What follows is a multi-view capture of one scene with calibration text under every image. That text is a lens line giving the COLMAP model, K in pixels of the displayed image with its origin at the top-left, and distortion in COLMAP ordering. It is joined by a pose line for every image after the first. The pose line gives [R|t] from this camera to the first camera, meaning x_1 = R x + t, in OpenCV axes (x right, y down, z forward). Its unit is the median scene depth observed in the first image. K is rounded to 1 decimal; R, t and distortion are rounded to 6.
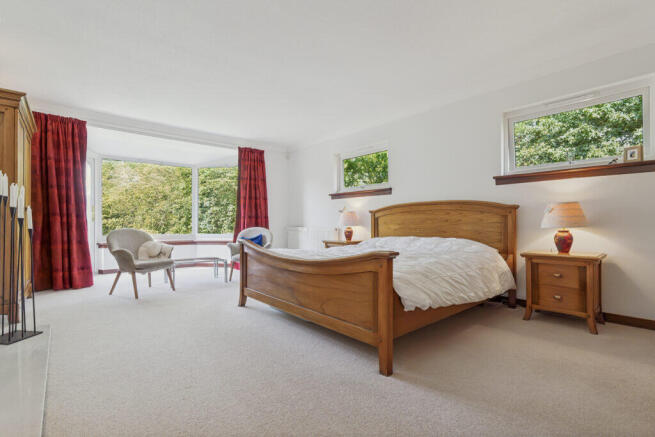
lens RADIAL K [[312.5, 0, 326.4], [0, 312.5, 222.7], [0, 0, 1]] dist [-0.004675, -0.000319]
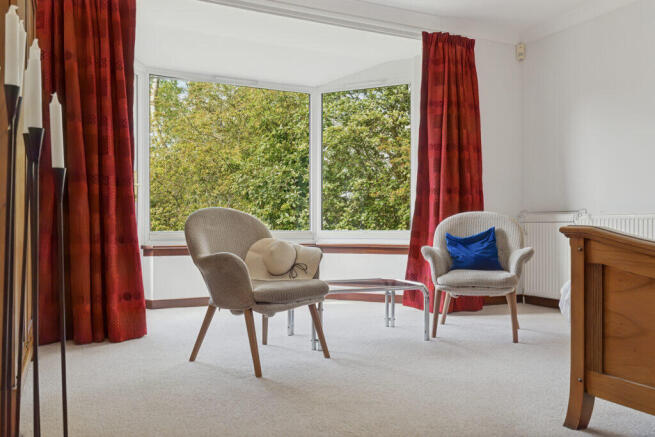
lens RADIAL K [[547.3, 0, 328.6], [0, 547.3, 217.9], [0, 0, 1]] dist [0.007960, -0.000412]
pose [[0.970269, -0.004261, -0.241990, -0.273115], [0.000933, 0.999903, -0.013866, 0.038297], [0.242026, 0.013227, 0.970180, 0.263003]]
